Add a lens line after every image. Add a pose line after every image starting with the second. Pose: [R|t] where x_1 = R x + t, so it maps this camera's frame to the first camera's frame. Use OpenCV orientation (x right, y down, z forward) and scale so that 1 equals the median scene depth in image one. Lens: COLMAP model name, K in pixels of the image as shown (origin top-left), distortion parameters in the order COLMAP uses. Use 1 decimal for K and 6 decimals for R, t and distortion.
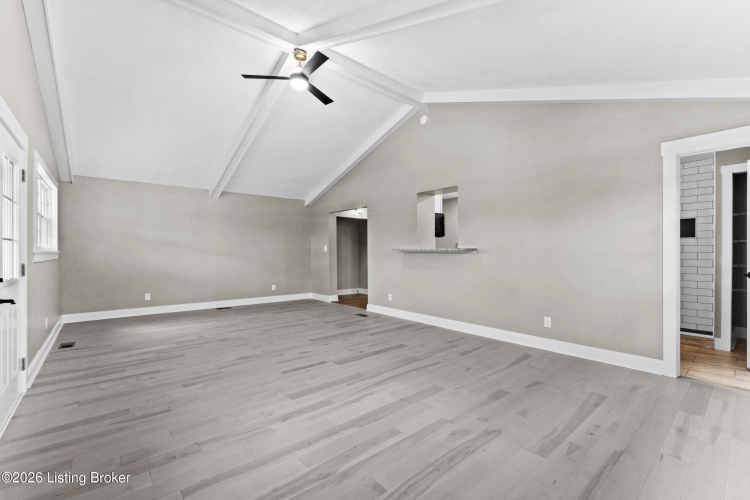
lens RADIAL K [[321.9, 0, 369.6], [0, 321.9, 250.1], [0, 0, 1]] dist [-0.003131, 0.000015]
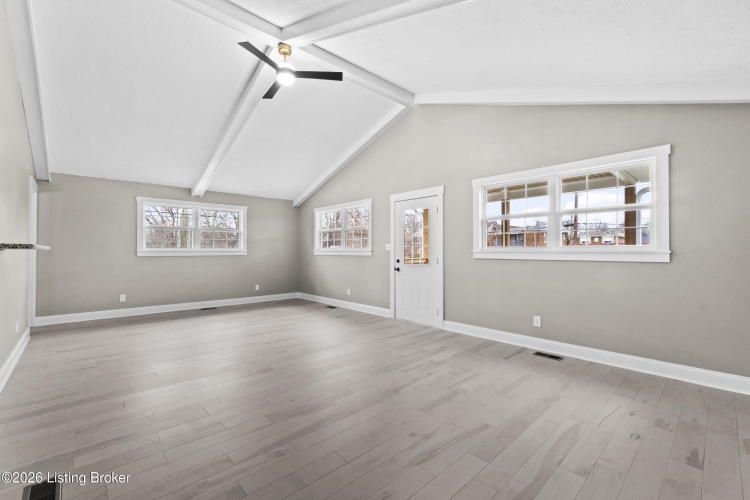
lens RADIAL K [[321.9, 0, 369.6], [0, 321.9, 250.1], [0, 0, 1]] dist [-0.003131, 0.000015]
pose [[-0.999105, 0.004126, -0.042093, -0.414140], [0.004276, 0.999985, -0.003479, 0.002001], [0.042078, -0.003656, -0.999108, 1.898567]]
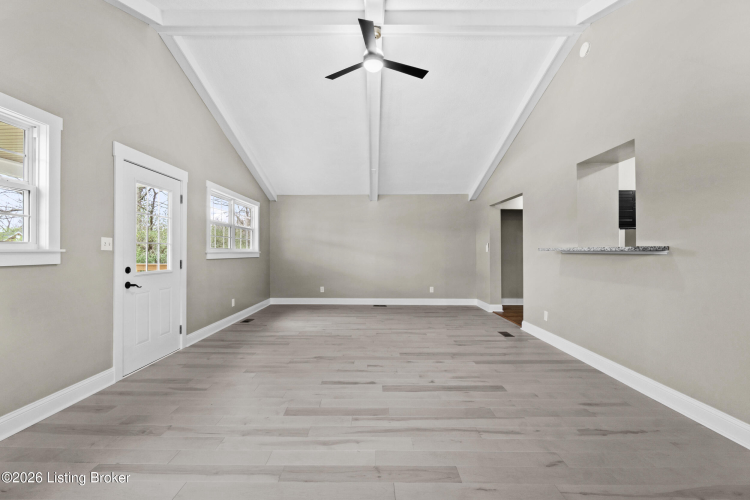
lens RADIAL K [[321.9, 0, 369.6], [0, 321.9, 250.1], [0, 0, 1]] dist [-0.003131, 0.000015]
pose [[0.762136, -0.002843, -0.647410, 0.341681], [0.002520, 0.999996, -0.001425, 0.000493], [0.647412, -0.000545, 0.762140, 0.298326]]
